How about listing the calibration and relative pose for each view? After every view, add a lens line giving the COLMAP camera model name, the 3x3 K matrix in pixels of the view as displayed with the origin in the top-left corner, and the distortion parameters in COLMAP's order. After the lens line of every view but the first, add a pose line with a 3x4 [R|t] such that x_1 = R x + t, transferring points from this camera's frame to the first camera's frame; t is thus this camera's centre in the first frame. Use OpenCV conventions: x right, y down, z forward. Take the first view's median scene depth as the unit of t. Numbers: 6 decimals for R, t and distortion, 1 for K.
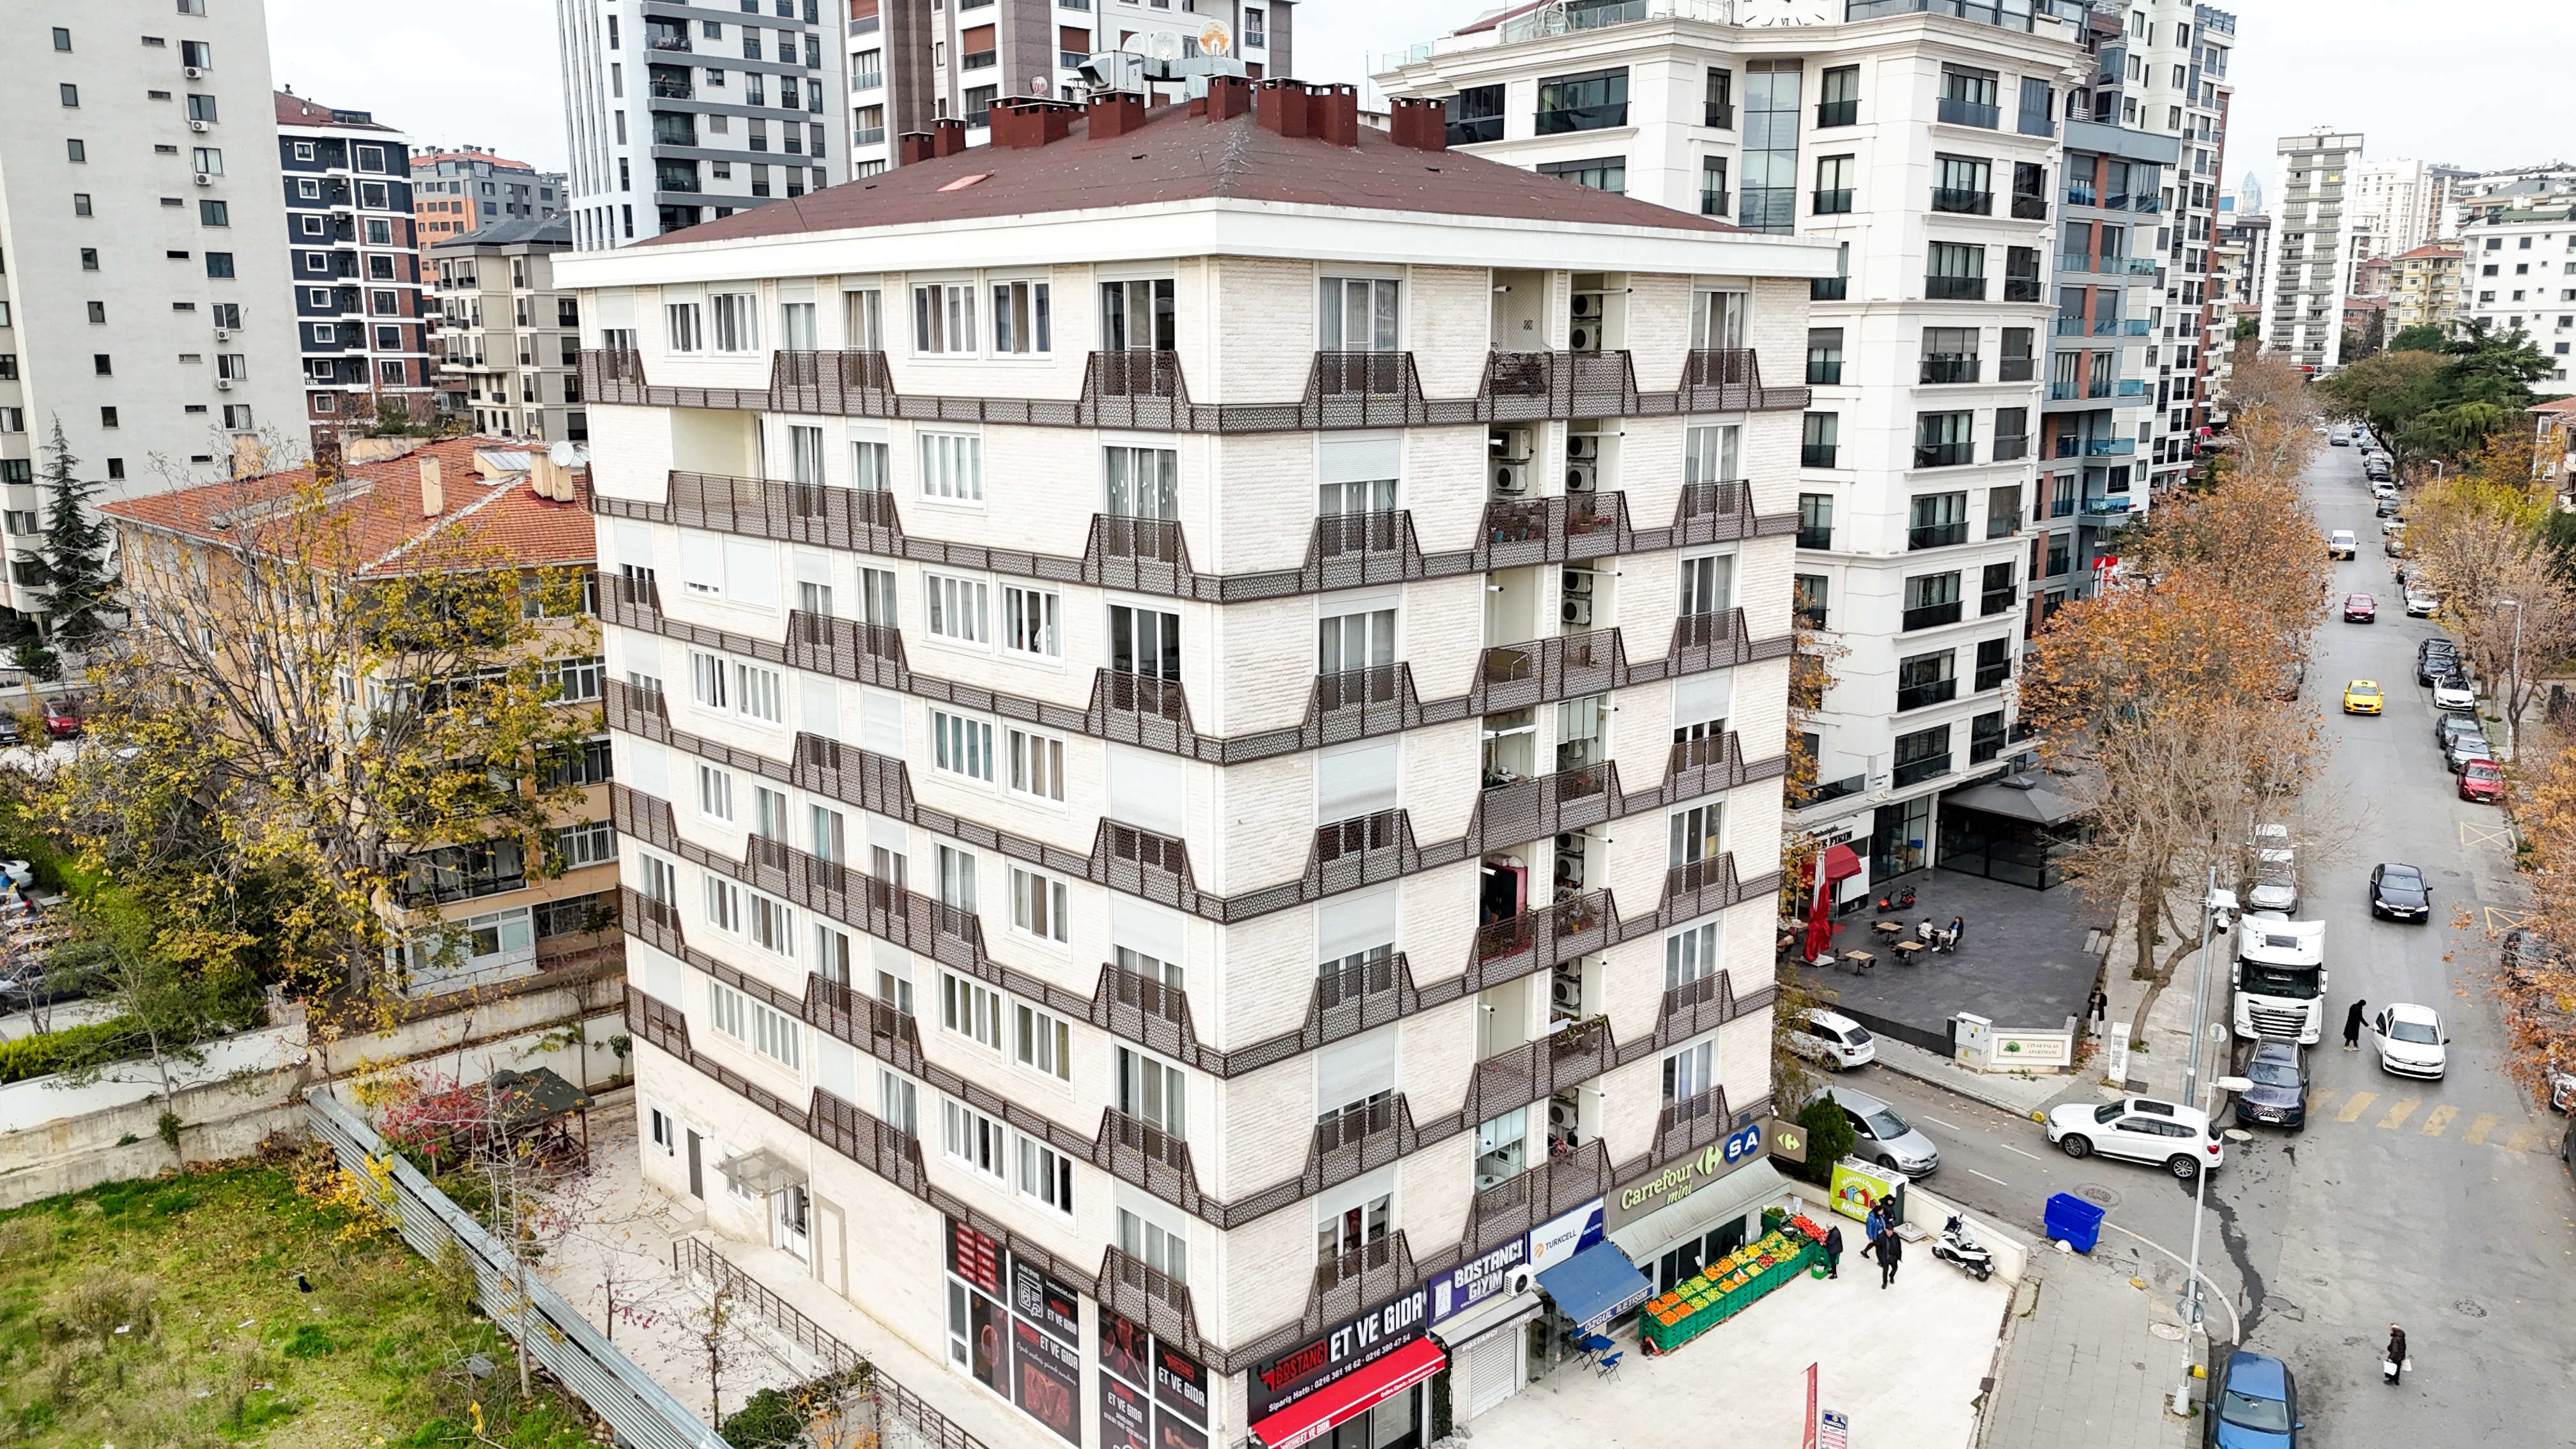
lens RADIAL K [[1875.6, 0, 1288.0], [0, 1875.6, 724.5], [0, 0, 1]] dist [0.079127, -0.089402]
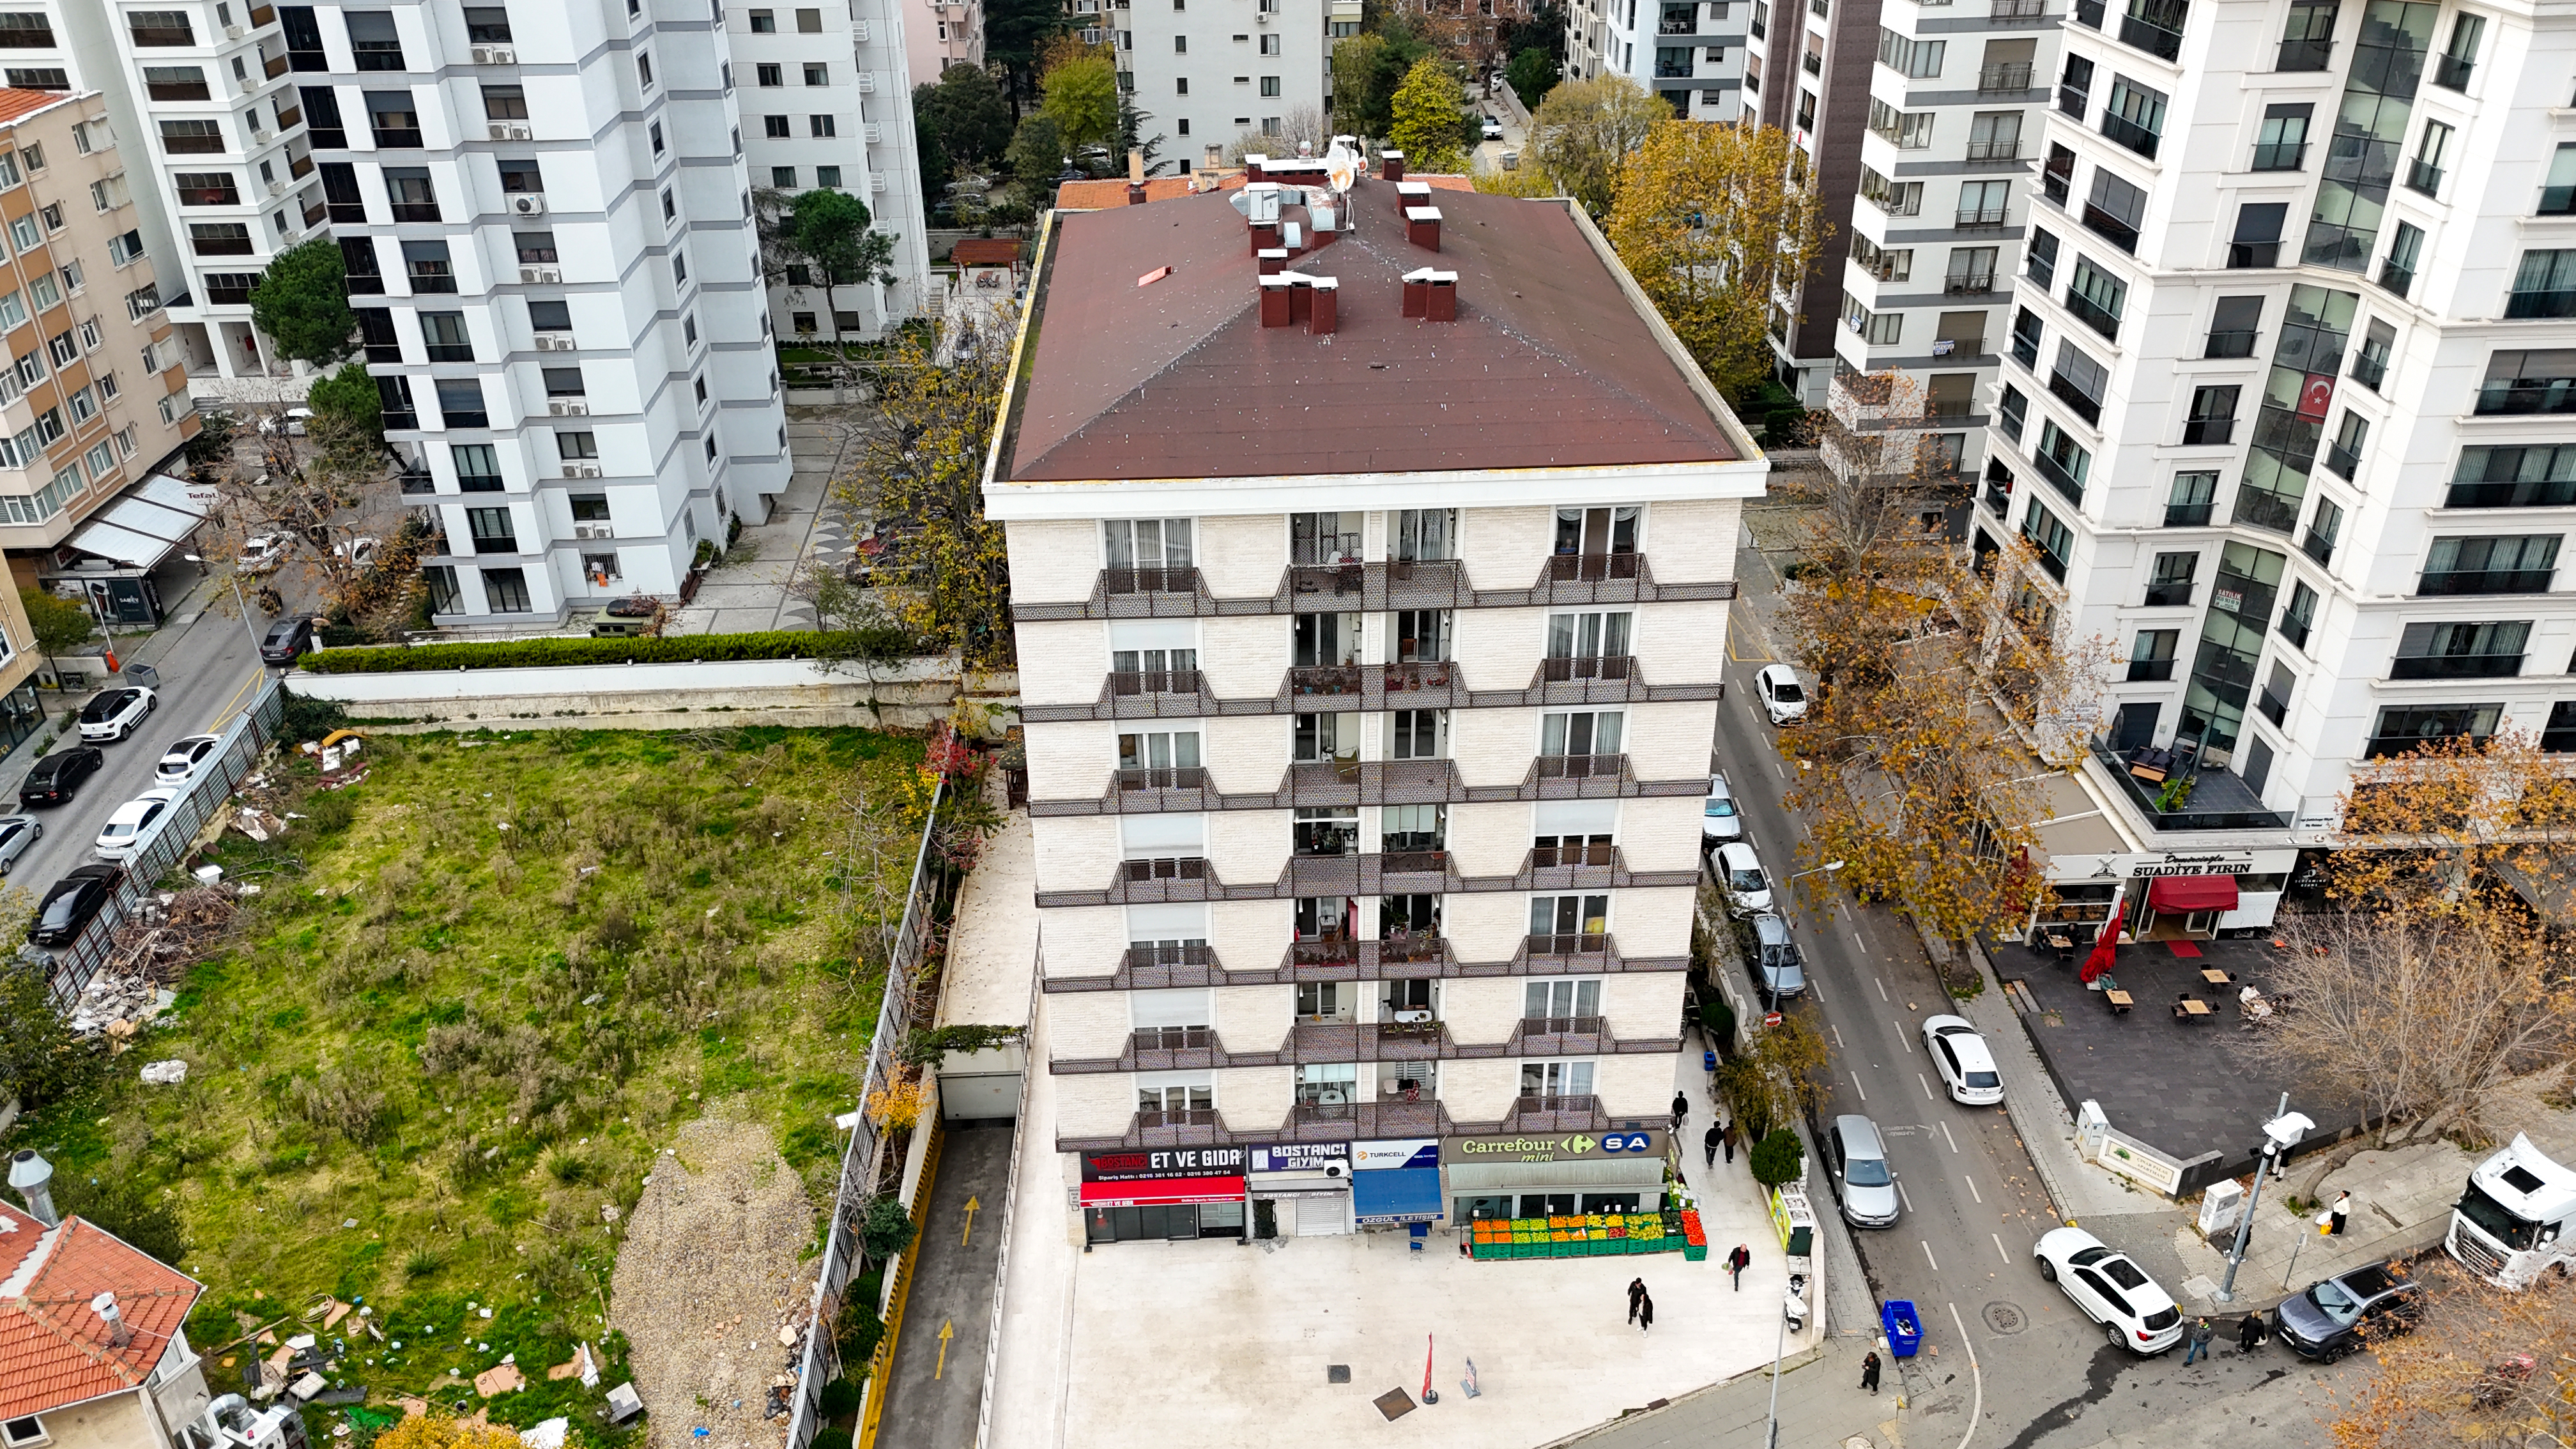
lens RADIAL K [[1887.9, 0, 1287.5], [0, 1887.9, 718.3], [0, 0, 1]] dist [0.061406, -0.050803]
pose [[0.759884, 0.310735, -0.570982, 0.760078], [-0.118018, 0.929702, 0.348891, -0.476984], [0.639256, -0.197731, 0.743138, 0.010429]]
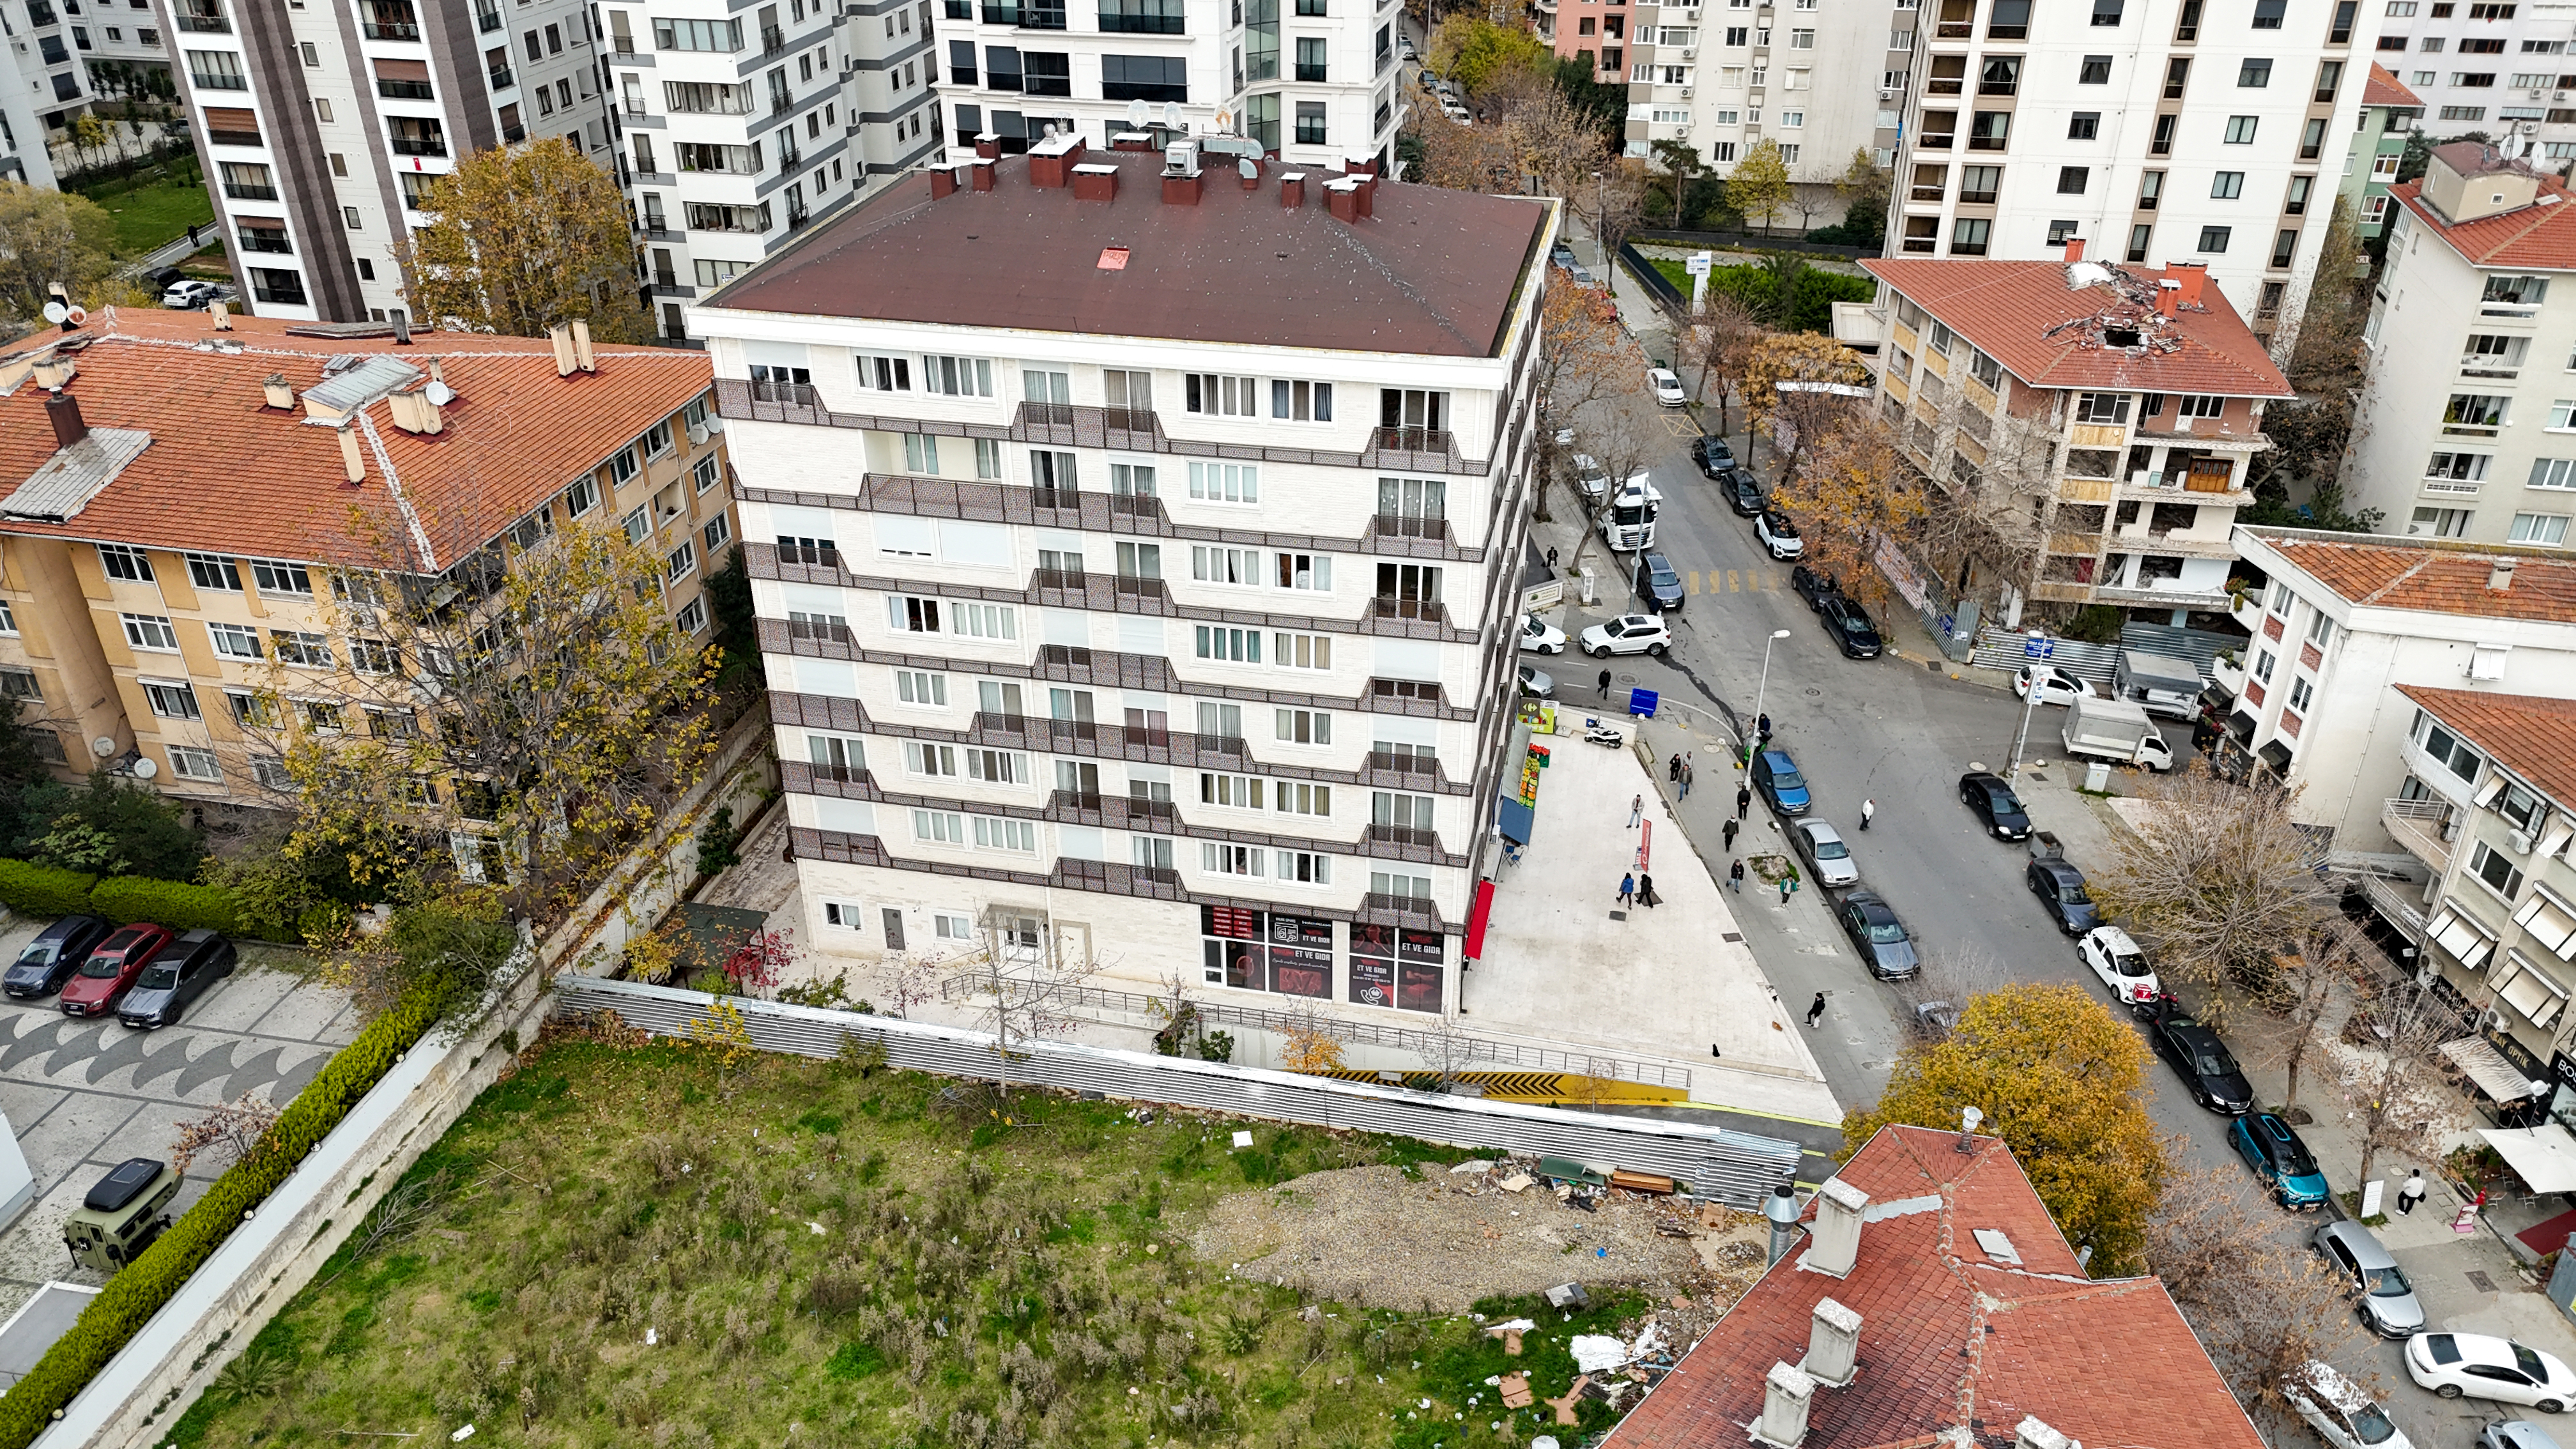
lens RADIAL K [[1875.6, 0, 1288.0], [0, 1875.6, 724.5], [0, 0, 1]] dist [0.079127, -0.089402]
pose [[0.824170, -0.284429, 0.489739, -0.871808], [0.115442, 0.930956, 0.346403, -0.441606], [-0.554452, -0.228958, 0.800100, -0.305933]]
